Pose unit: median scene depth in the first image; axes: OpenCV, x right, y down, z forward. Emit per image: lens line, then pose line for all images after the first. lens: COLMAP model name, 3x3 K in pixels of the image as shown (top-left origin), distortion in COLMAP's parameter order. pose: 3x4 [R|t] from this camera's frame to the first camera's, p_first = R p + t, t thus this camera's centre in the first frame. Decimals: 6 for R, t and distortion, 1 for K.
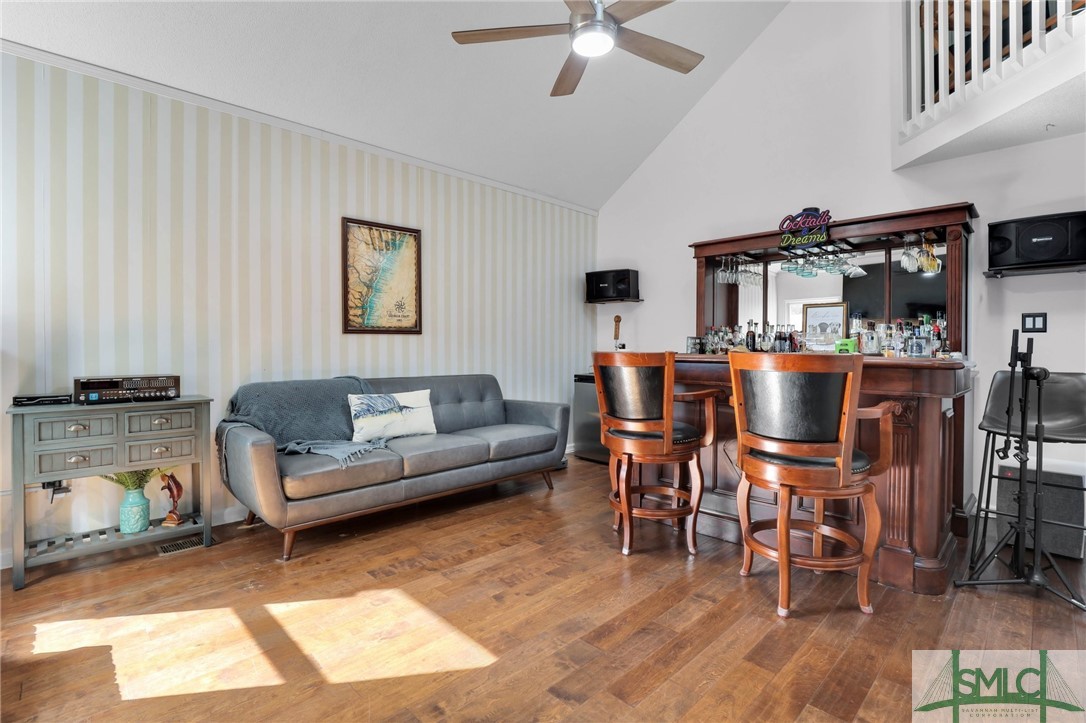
lens RADIAL K [[507.2, 0, 542.8], [0, 507.2, 350.6], [0, 0, 1]] dist [-0.002663, -0.000395]
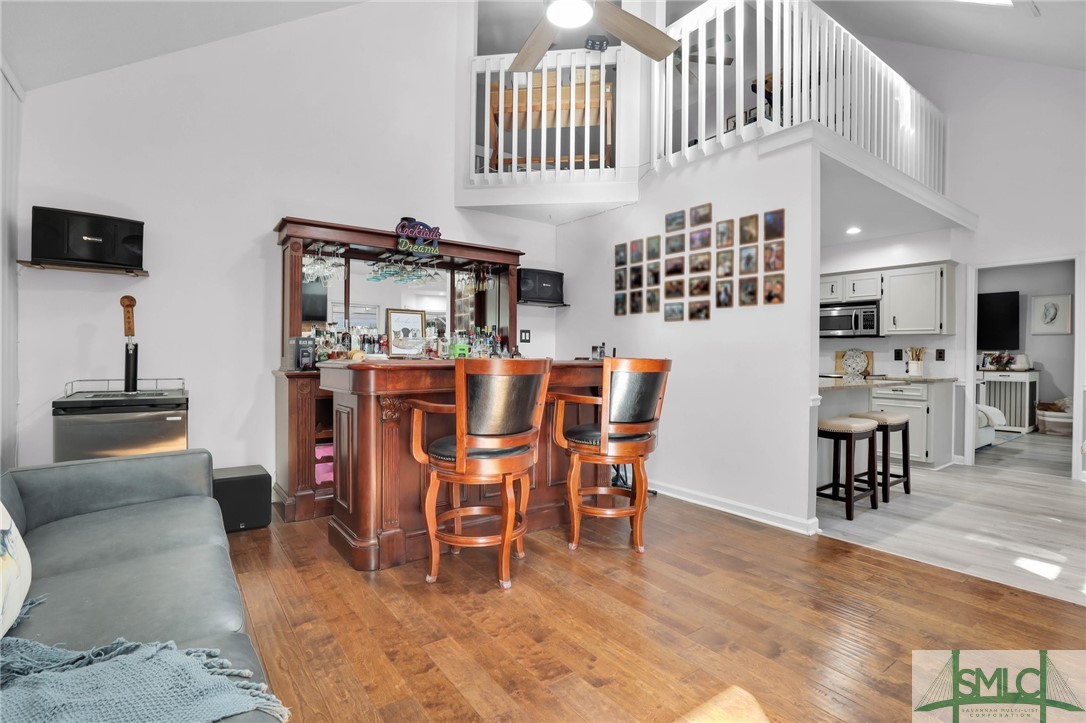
lens RADIAL K [[524.3, 0, 549.8], [0, 524.3, 356.8], [0, 0, 1]] dist [-0.021346, 0.000033]
pose [[0.146222, -0.010721, 0.989194, -0.685895], [-0.003580, 0.999929, 0.011367, -0.010881], [-0.989245, -0.005203, 0.146173, 0.757027]]
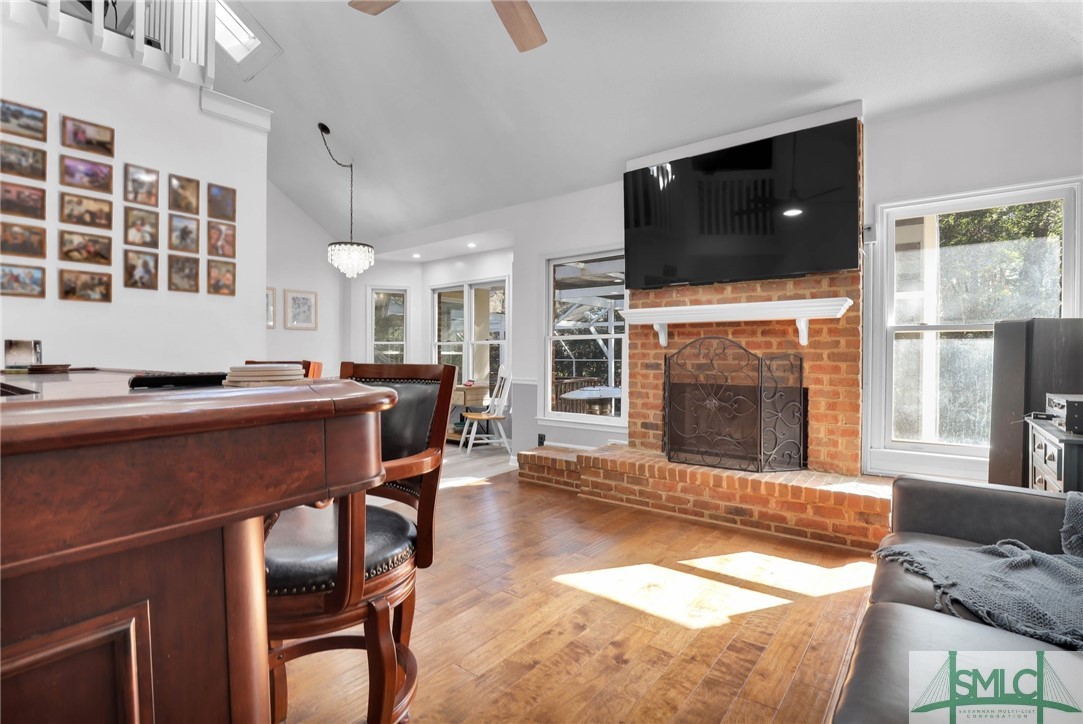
lens RADIAL K [[522.9, 0, 544.0], [0, 522.9, 363.2], [0, 0, 1]] dist [-0.021346, 0.000033]
pose [[-0.991107, 0.000445, -0.133067, 0.078824], [-0.002047, 0.999825, 0.018588, -0.008001], [0.133052, 0.018695, -0.990933, 1.510629]]
